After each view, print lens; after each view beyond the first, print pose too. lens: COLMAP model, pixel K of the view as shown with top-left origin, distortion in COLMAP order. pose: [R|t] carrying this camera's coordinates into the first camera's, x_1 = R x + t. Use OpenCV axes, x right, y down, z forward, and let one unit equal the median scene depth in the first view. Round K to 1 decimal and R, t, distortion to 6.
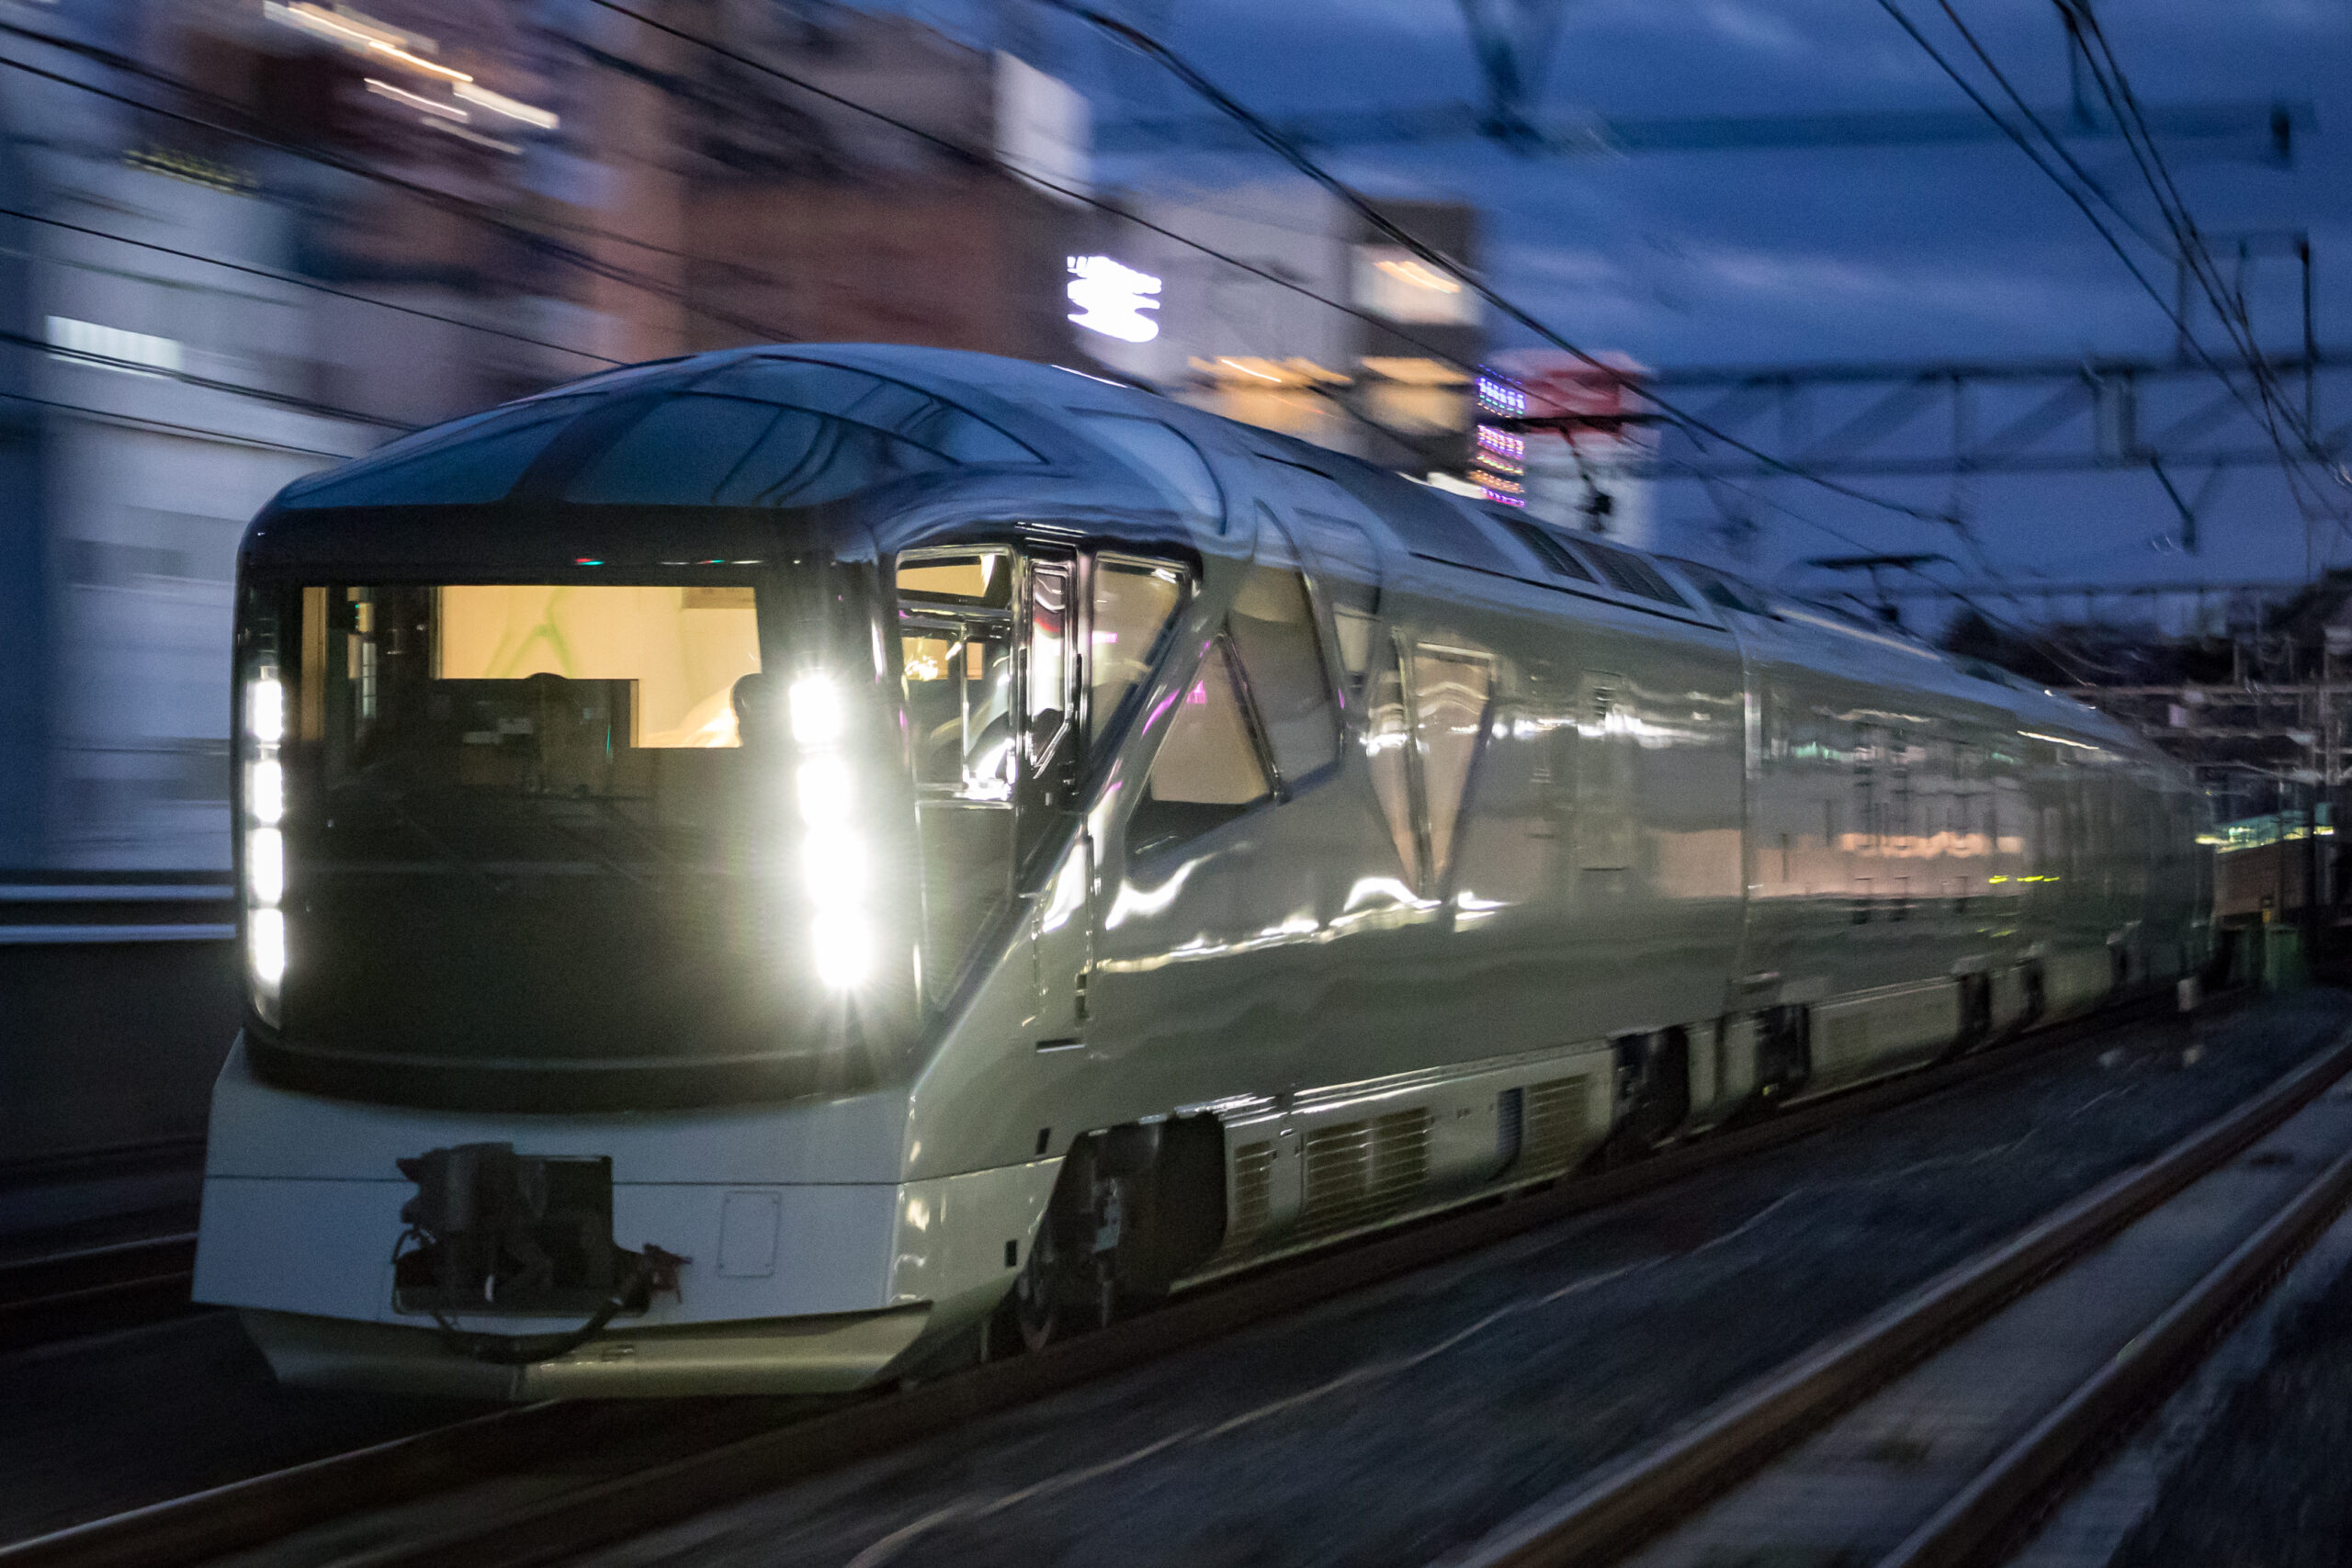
lens RADIAL K [[6684.9, 0, 1176.0], [0, 6684.9, 784.0], [0, 0, 1]] dist [0.502600, -0.001880]
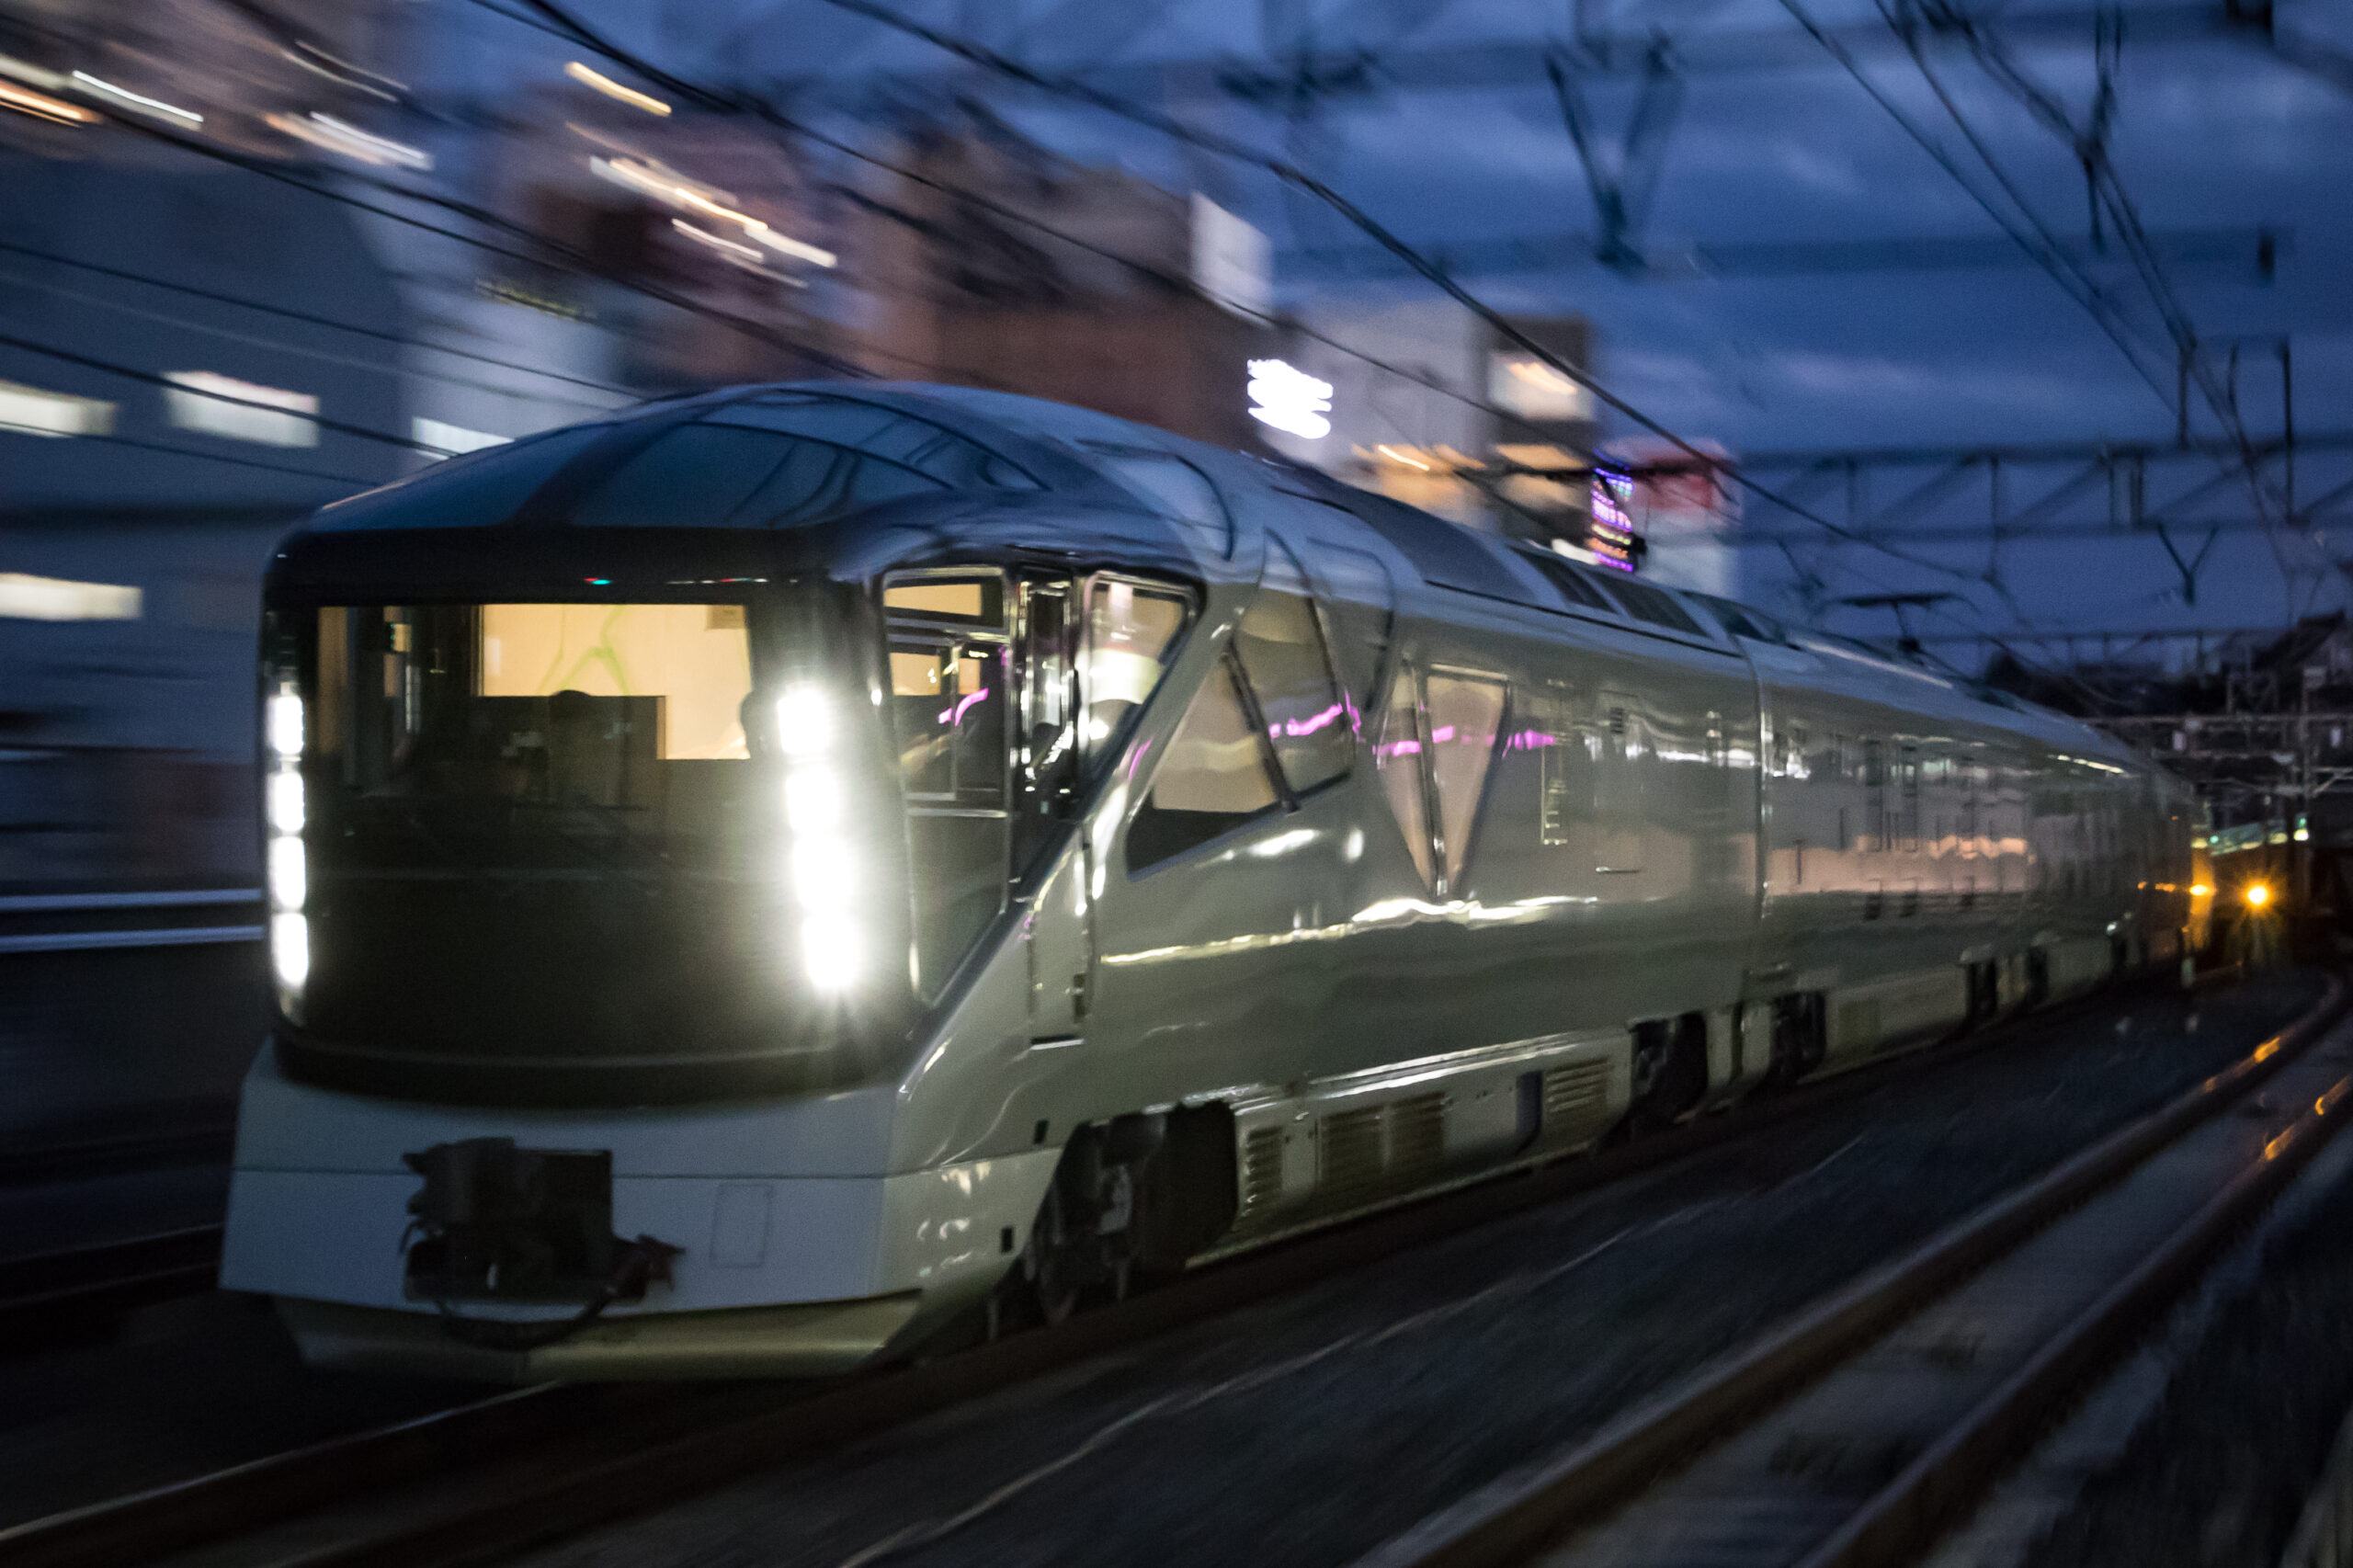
lens RADIAL K [[5246.4, 0, 1176.5], [0, 5246.4, 784.0], [0, 0, 1]] dist [0.306082, 0.192206]
pose [[0.999054, -0.003280, -0.043372, 0.025025], [0.003123, 0.999988, -0.003679, 0.001115], [0.043384, 0.003540, 0.999052, 0.116121]]
